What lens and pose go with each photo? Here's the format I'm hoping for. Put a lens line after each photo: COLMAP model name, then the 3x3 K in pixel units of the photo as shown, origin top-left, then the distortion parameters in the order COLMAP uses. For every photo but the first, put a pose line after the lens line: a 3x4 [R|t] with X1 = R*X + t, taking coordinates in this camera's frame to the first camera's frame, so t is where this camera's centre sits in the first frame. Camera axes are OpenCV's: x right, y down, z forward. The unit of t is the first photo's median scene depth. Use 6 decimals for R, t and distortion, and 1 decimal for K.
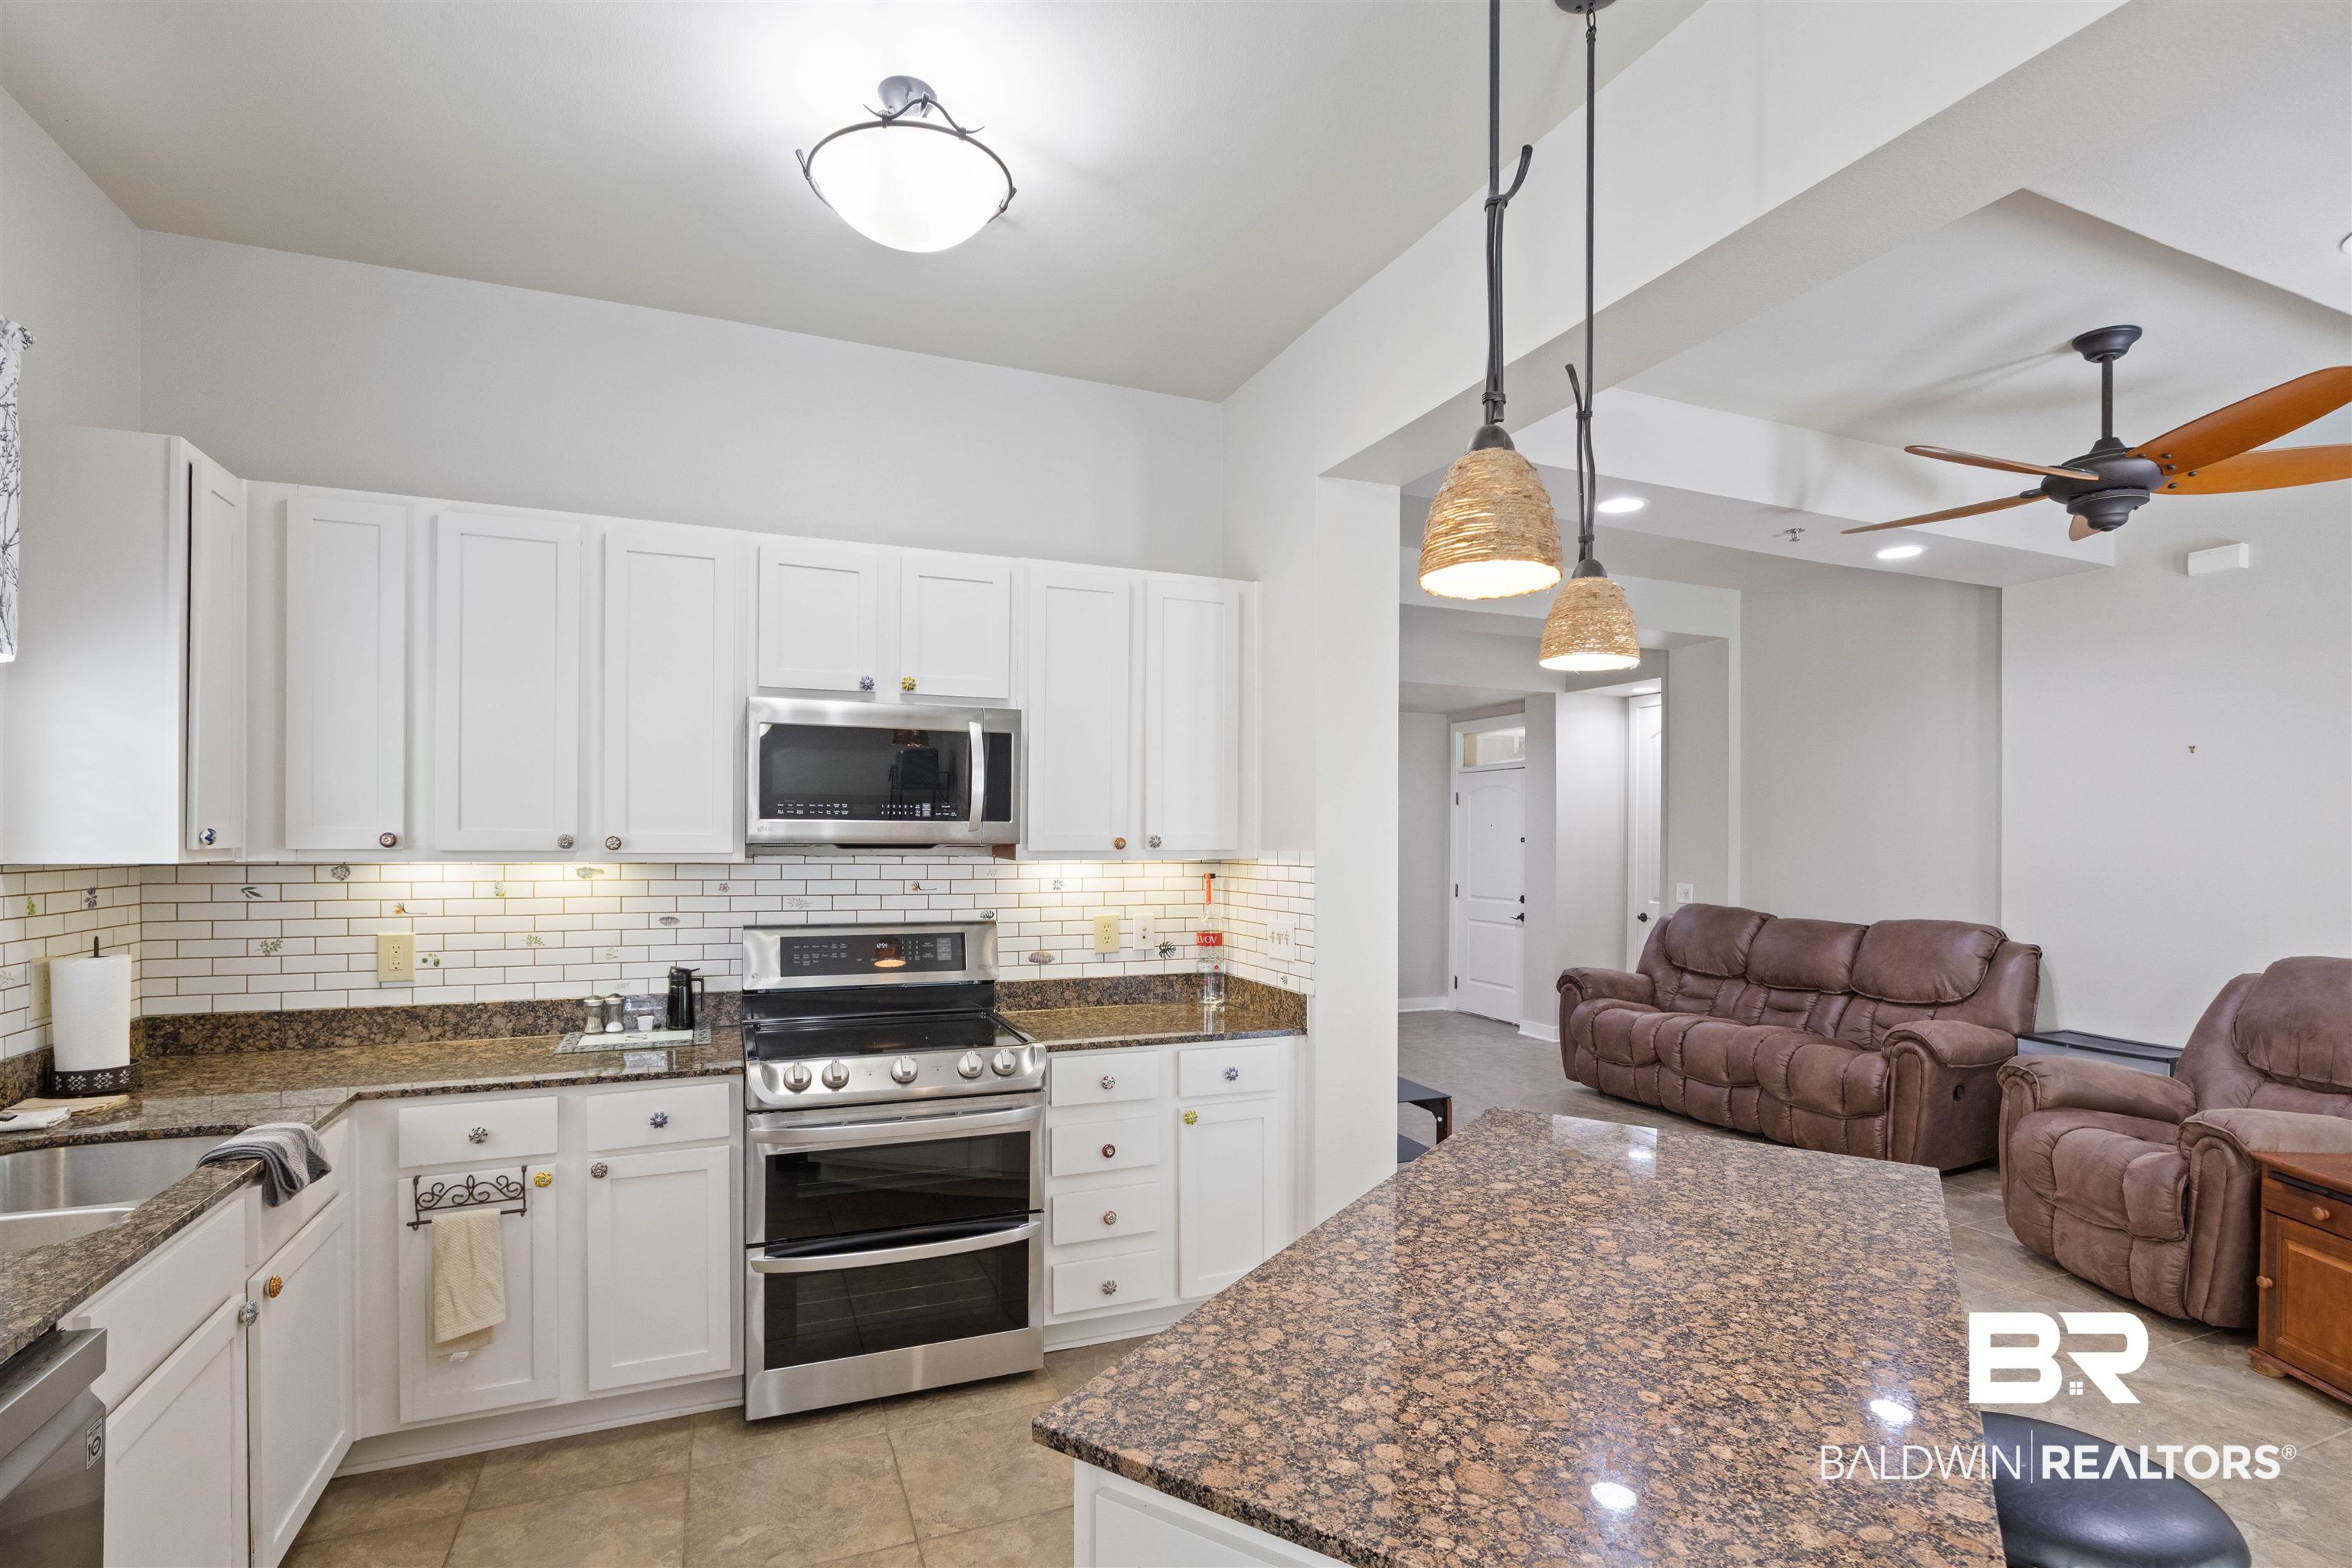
lens RADIAL K [[1121.3, 0, 1170.0], [0, 1121.3, 841.9], [0, 0, 1]] dist [-0.012804, 0.000832]
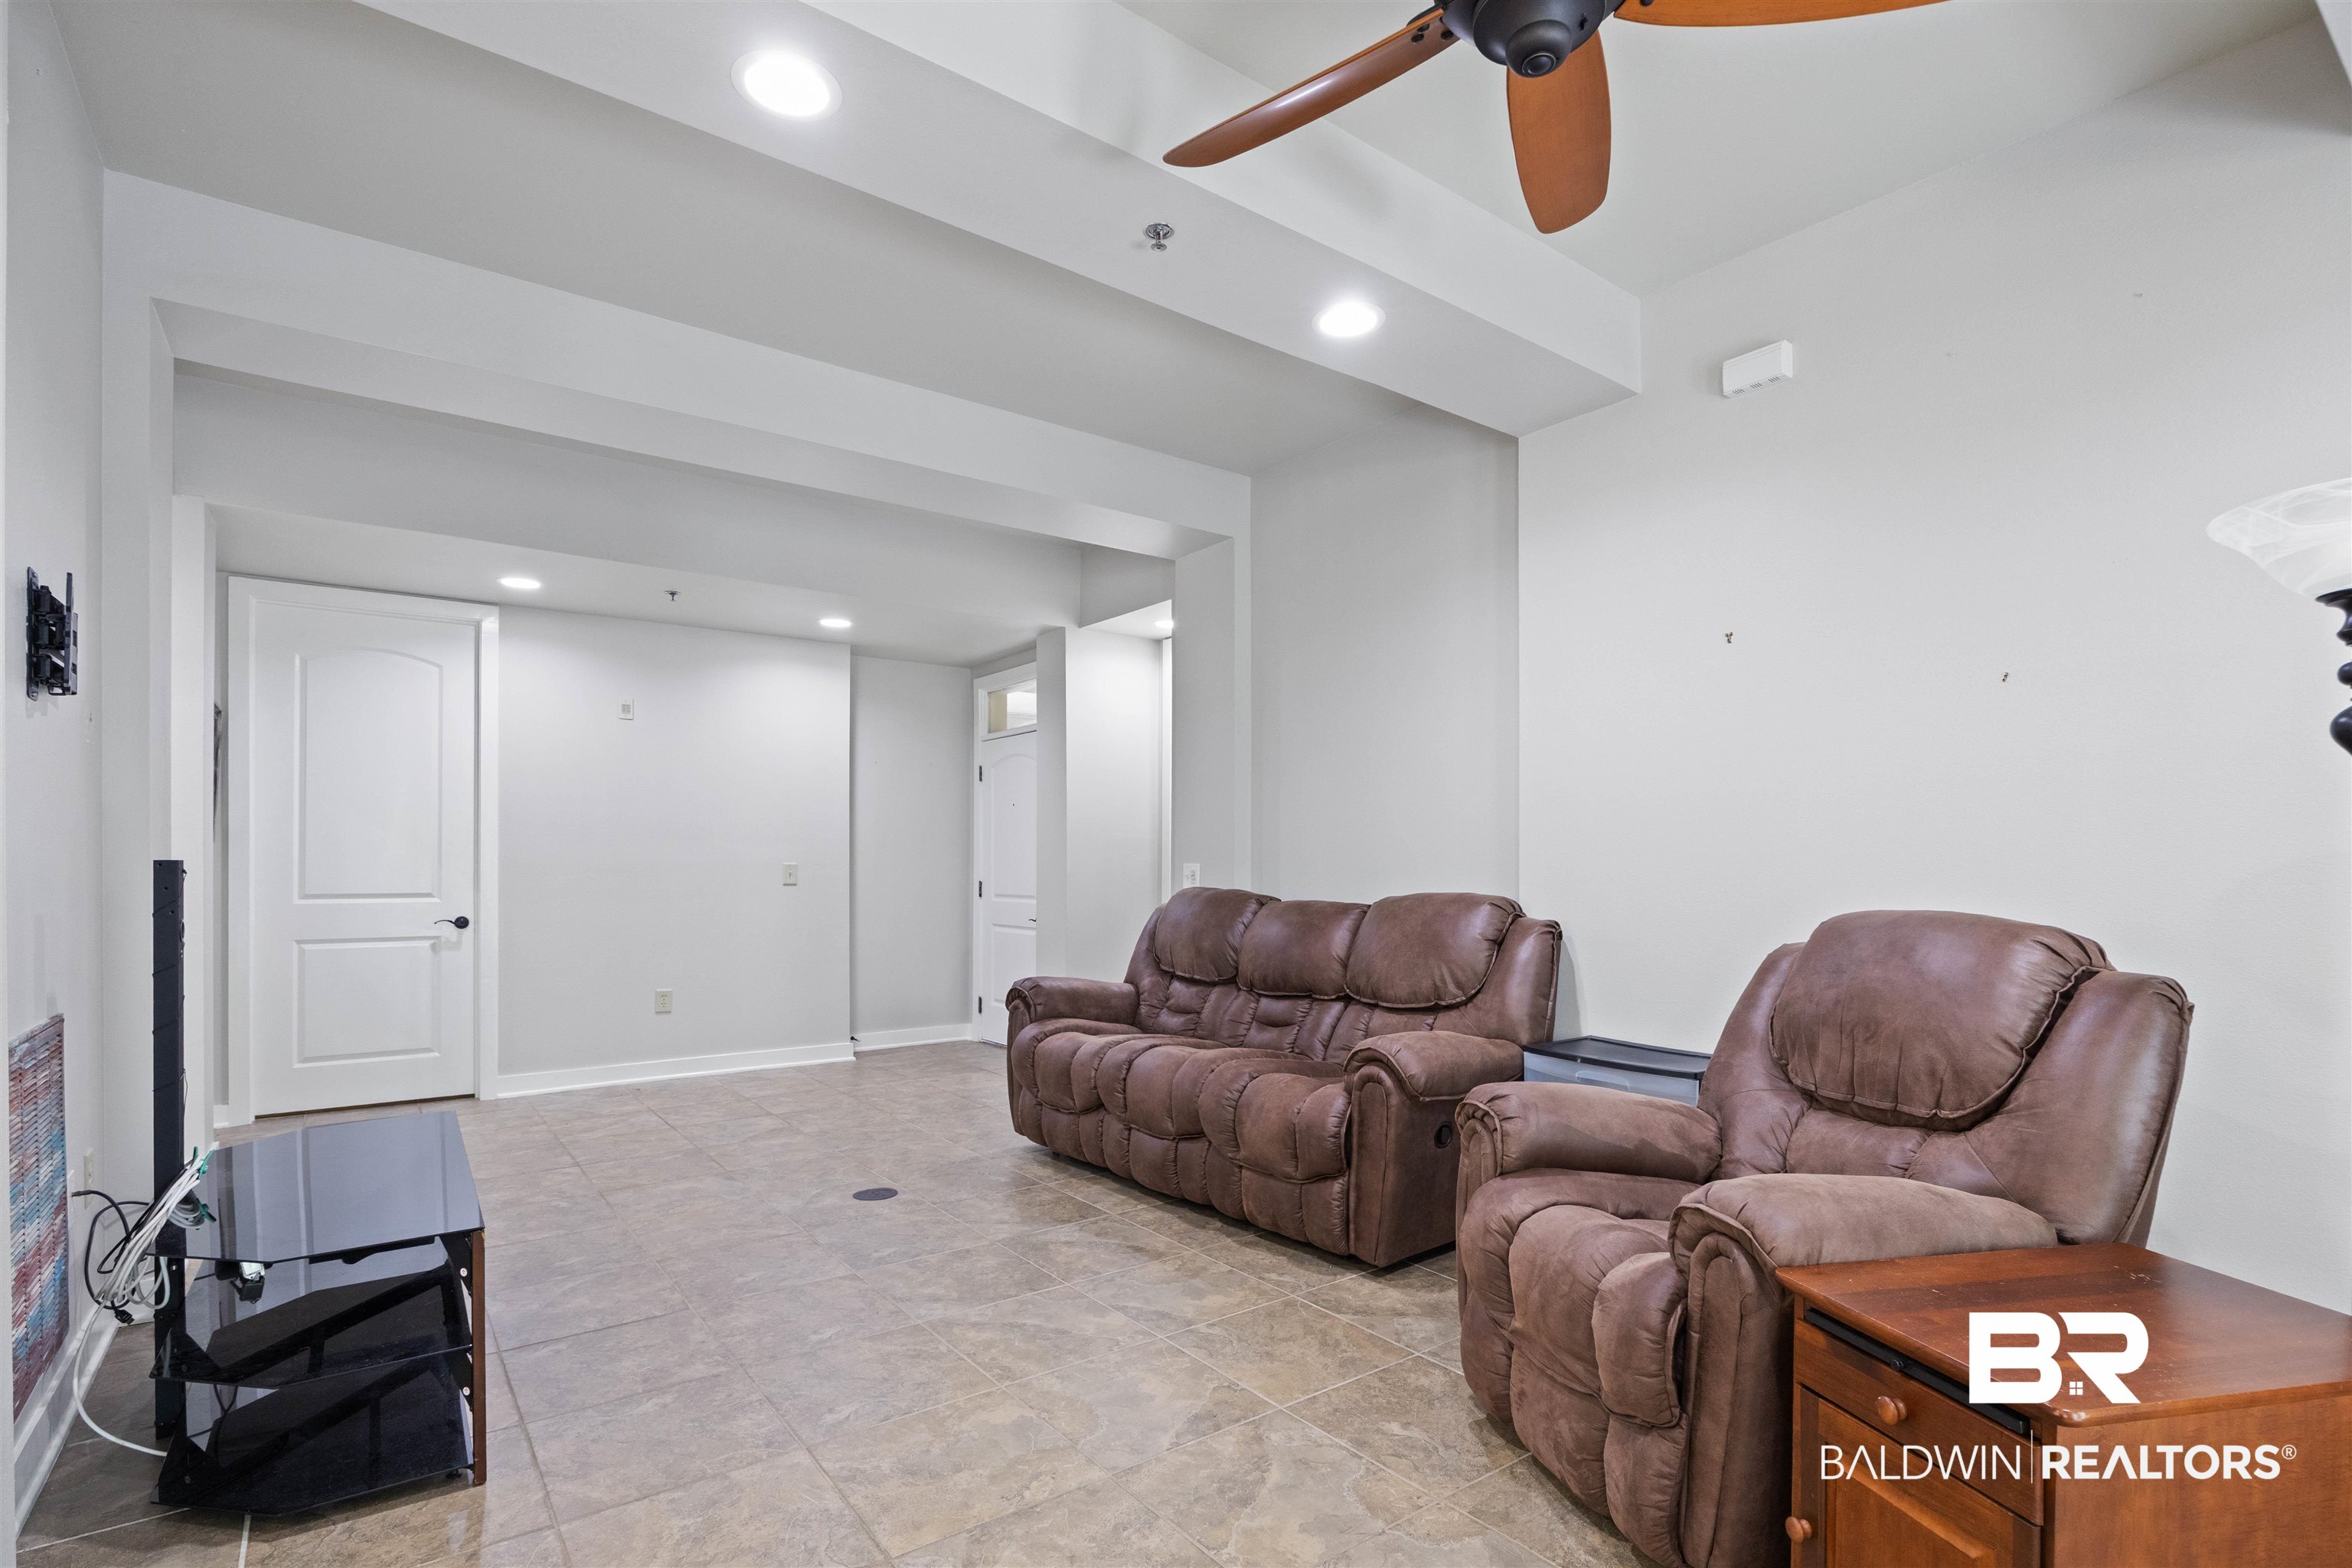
lens RADIAL K [[1121.3, 0, 1195.7], [0, 1121.3, 882.3], [0, 0, 1]] dist [-0.012804, 0.000832]
pose [[0.965774, -0.013158, 0.259050, 0.381764], [0.010573, 0.999879, 0.011371, 0.059815], [-0.259168, -0.008243, 0.965797, 0.373424]]
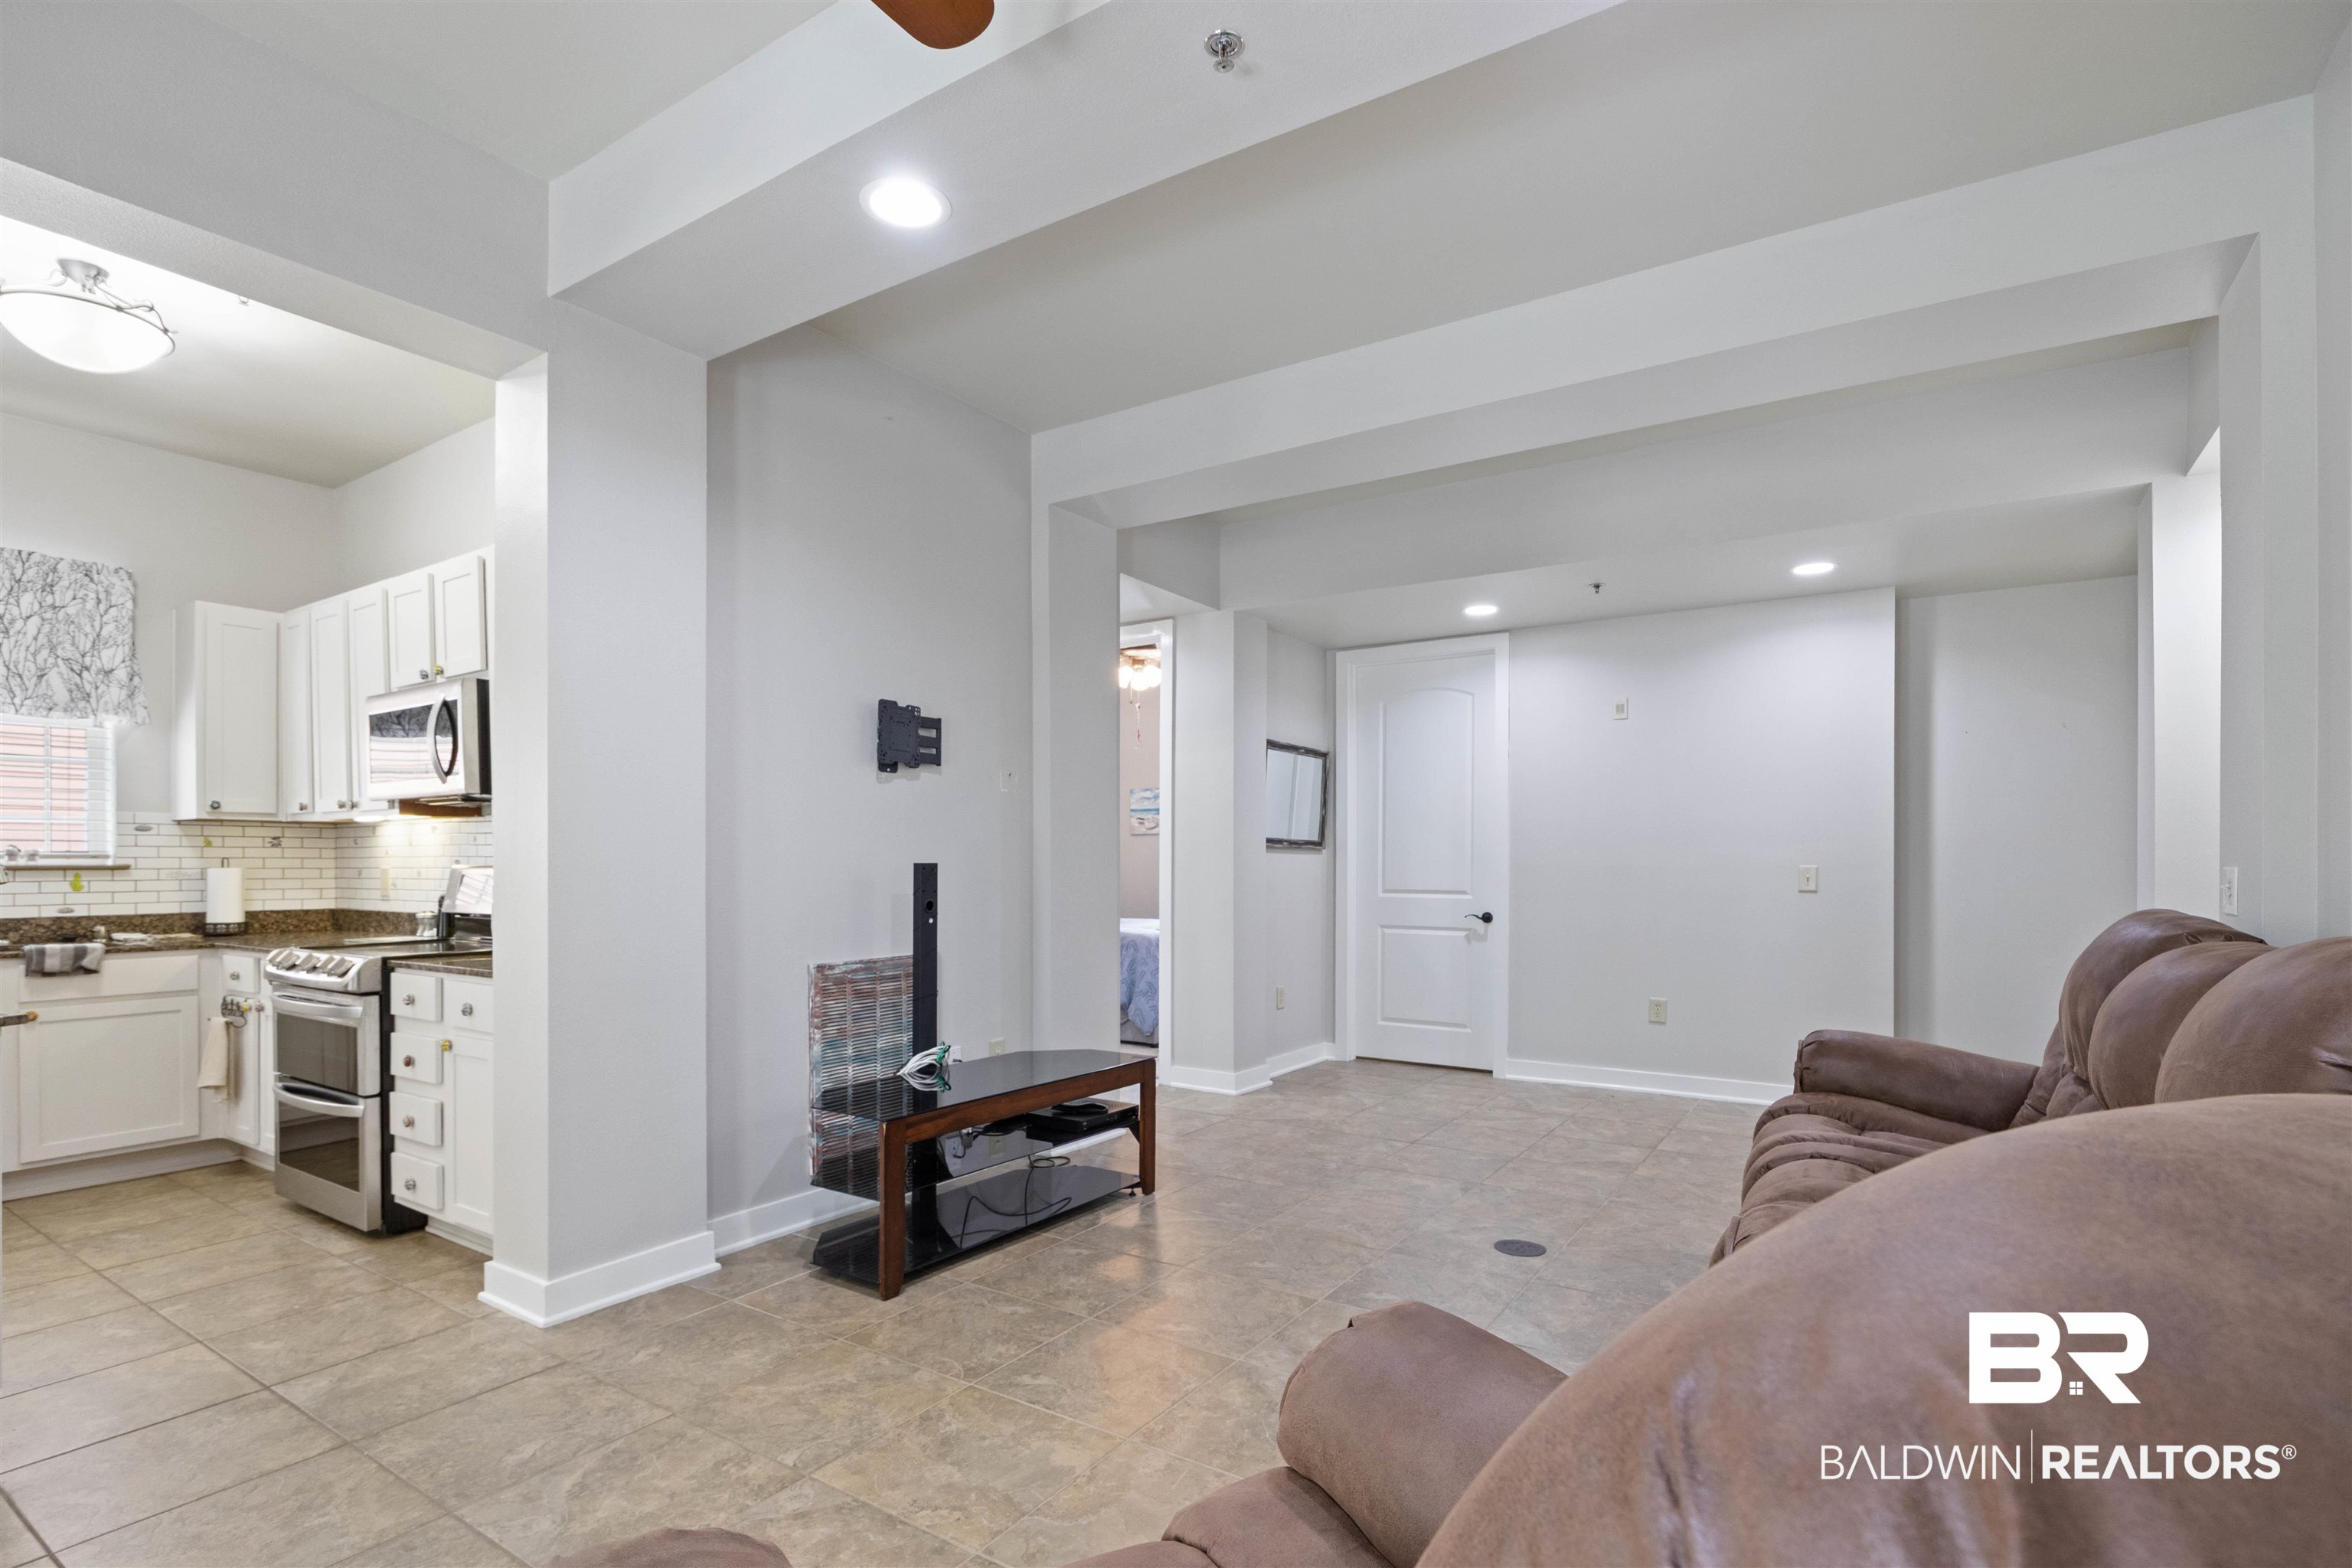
lens RADIAL K [[1121.3, 0, 1179.2], [0, 1121.3, 872.7], [0, 0, 1]] dist [-0.012804, 0.000832]
pose [[0.559546, -0.001973, -0.828797, 0.847816], [-0.001806, 0.999992, -0.003600, 0.059629], [0.828797, 0.003511, 0.559538, 0.657568]]
